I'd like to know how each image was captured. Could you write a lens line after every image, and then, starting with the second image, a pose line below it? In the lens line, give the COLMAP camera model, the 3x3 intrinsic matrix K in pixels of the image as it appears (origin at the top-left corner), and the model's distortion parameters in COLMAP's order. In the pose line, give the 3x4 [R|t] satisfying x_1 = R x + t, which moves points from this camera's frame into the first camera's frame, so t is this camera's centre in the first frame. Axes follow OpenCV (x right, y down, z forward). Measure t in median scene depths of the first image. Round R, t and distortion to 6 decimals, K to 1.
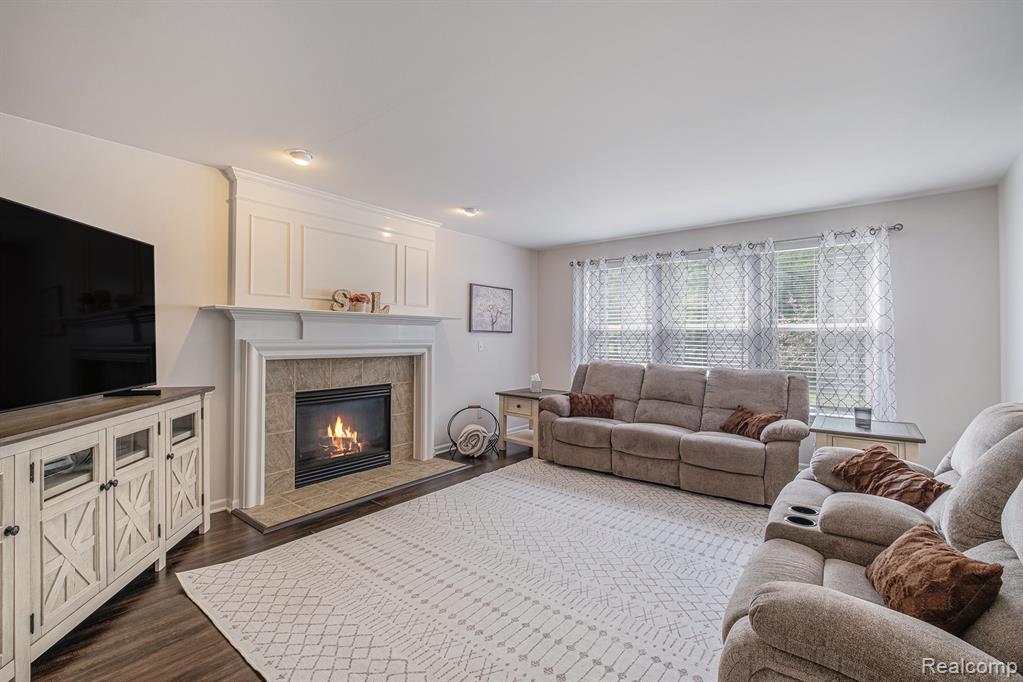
lens RADIAL K [[451.8, 0, 514.1], [0, 451.8, 338.4], [0, 0, 1]] dist [0.001953, -0.000930]
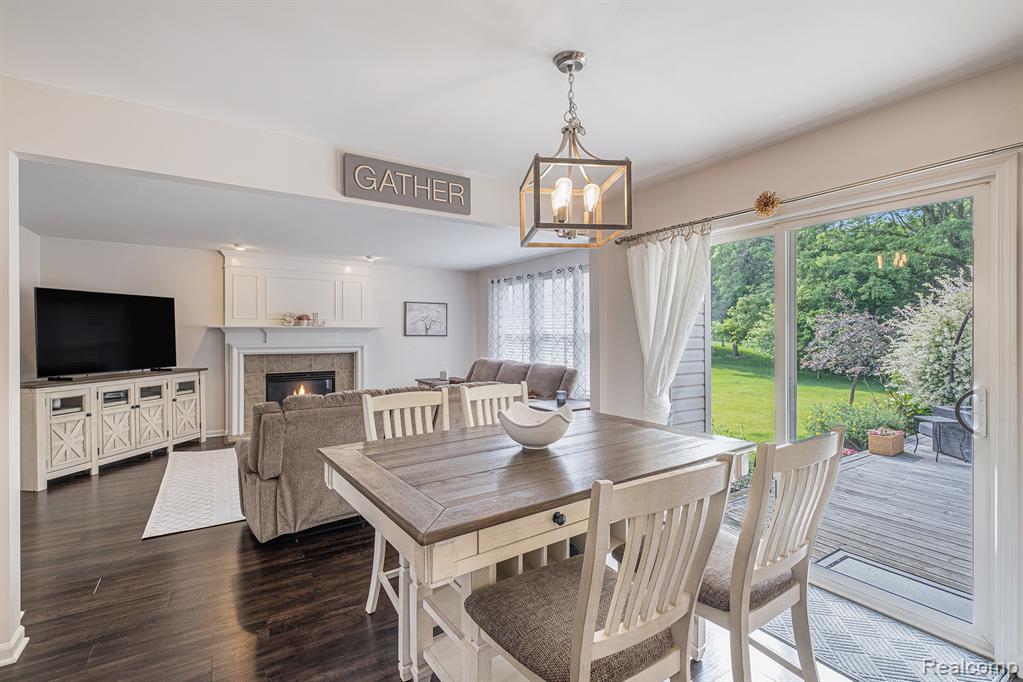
lens RADIAL K [[451.8, 0, 506.9], [0, 451.8, 342.2], [0, 0, 1]] dist [0.001953, -0.000930]
pose [[0.953796, -0.008806, -0.300326, 1.025962], [0.012131, 0.999884, 0.009207, -0.006782], [0.300210, -0.012425, 0.953792, -0.411653]]
